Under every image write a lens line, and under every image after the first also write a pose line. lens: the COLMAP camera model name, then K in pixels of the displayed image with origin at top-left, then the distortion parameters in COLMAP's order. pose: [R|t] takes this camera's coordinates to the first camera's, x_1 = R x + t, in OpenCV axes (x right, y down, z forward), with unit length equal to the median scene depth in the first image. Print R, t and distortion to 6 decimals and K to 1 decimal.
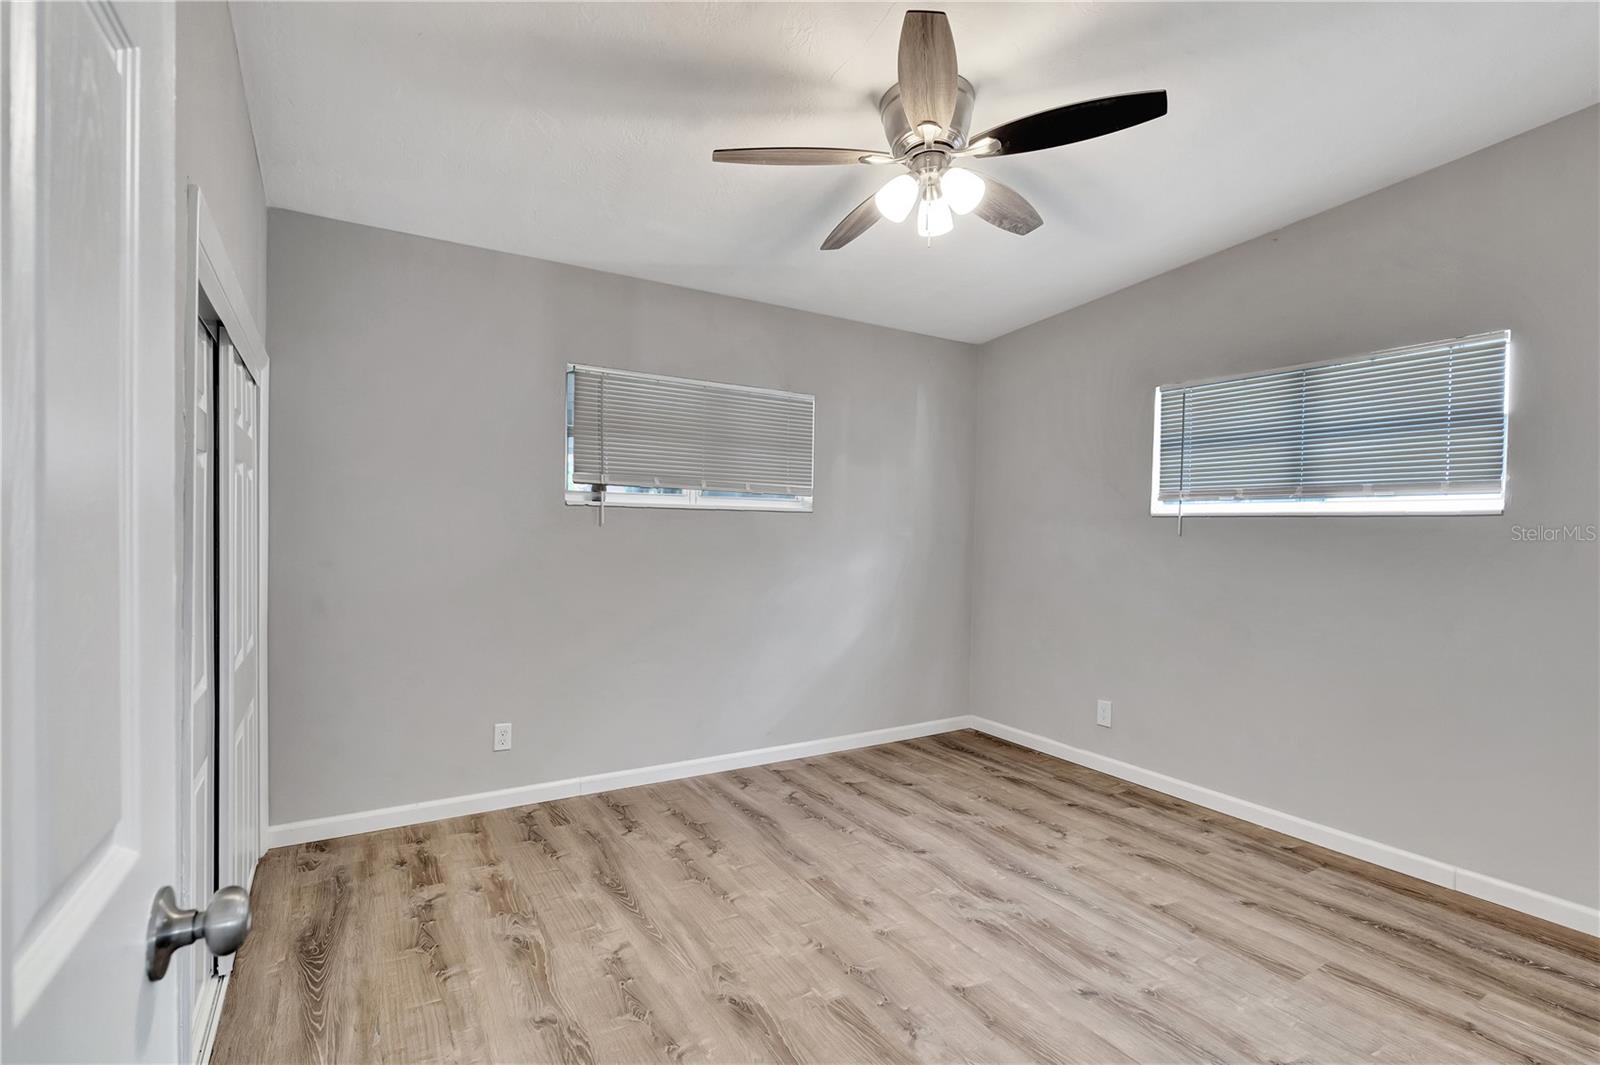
lens RADIAL K [[740.0, 0, 801.4], [0, 740.0, 530.3], [0, 0, 1]] dist [0.001728, 0.000247]
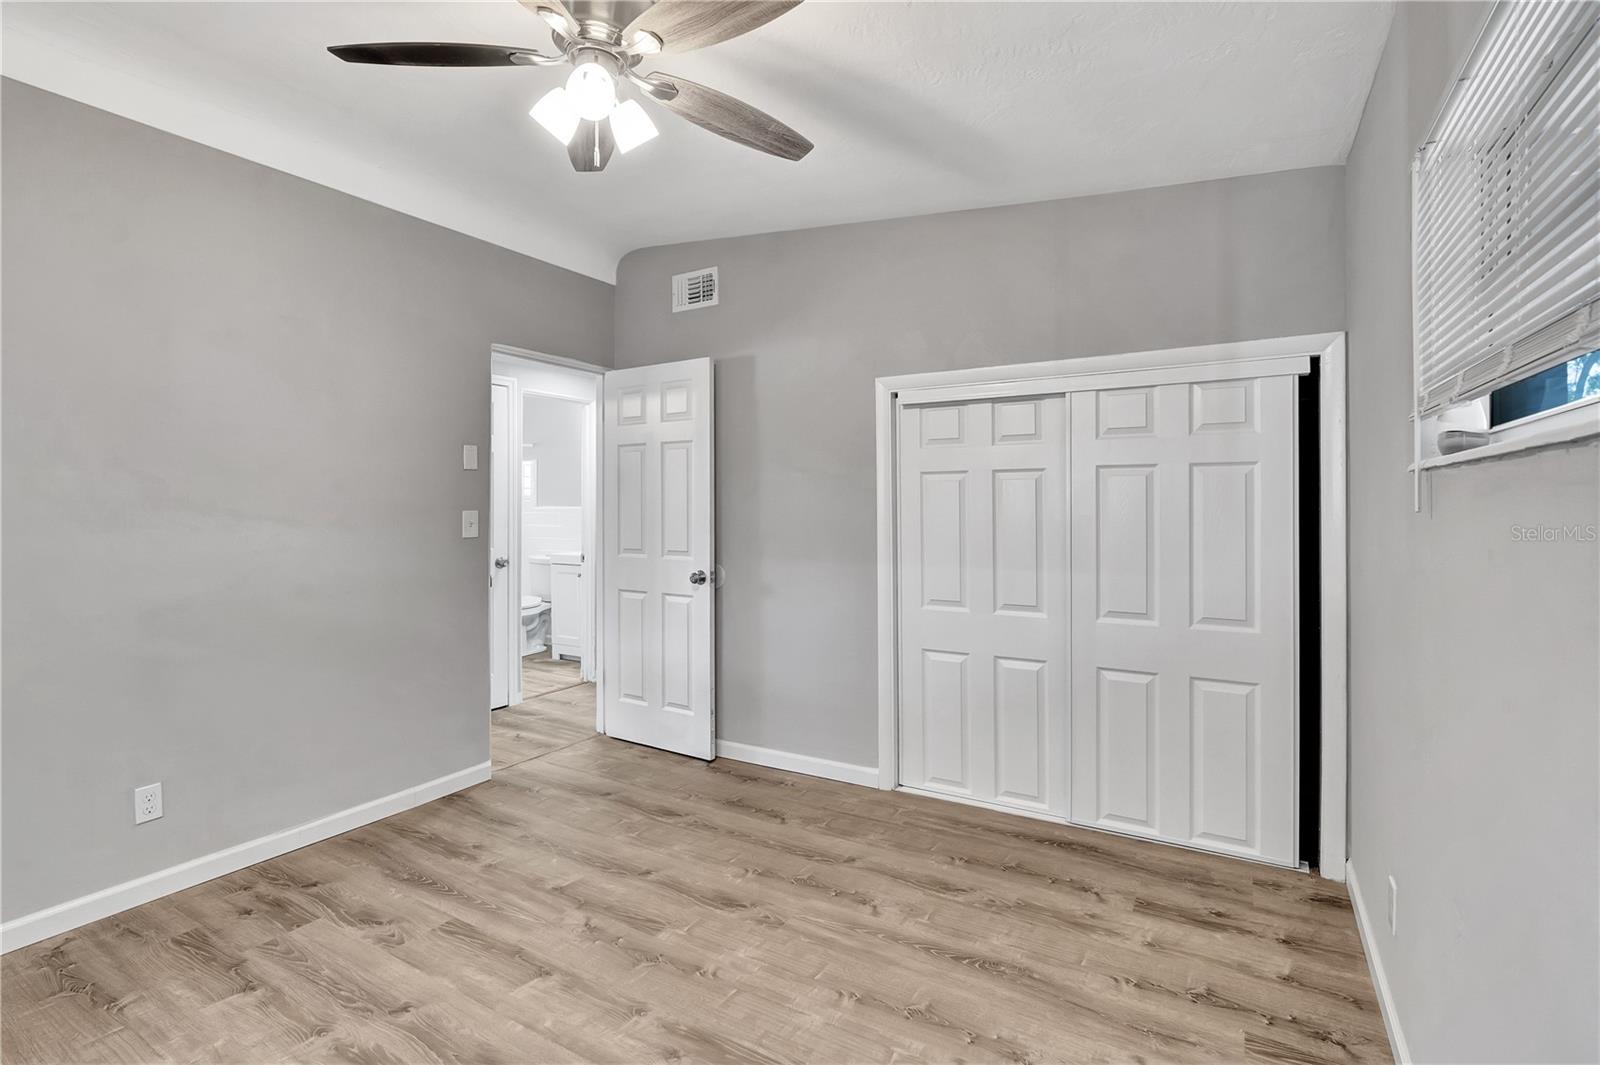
lens RADIAL K [[740.0, 0, 797.9], [0, 740.0, 521.1], [0, 0, 1]] dist [0.001728, 0.000247]
pose [[-0.882837, -0.006997, -0.469627, 0.354410], [-0.015457, 0.999780, 0.014161, -0.006198], [0.469425, 0.019761, -0.882751, 1.866357]]
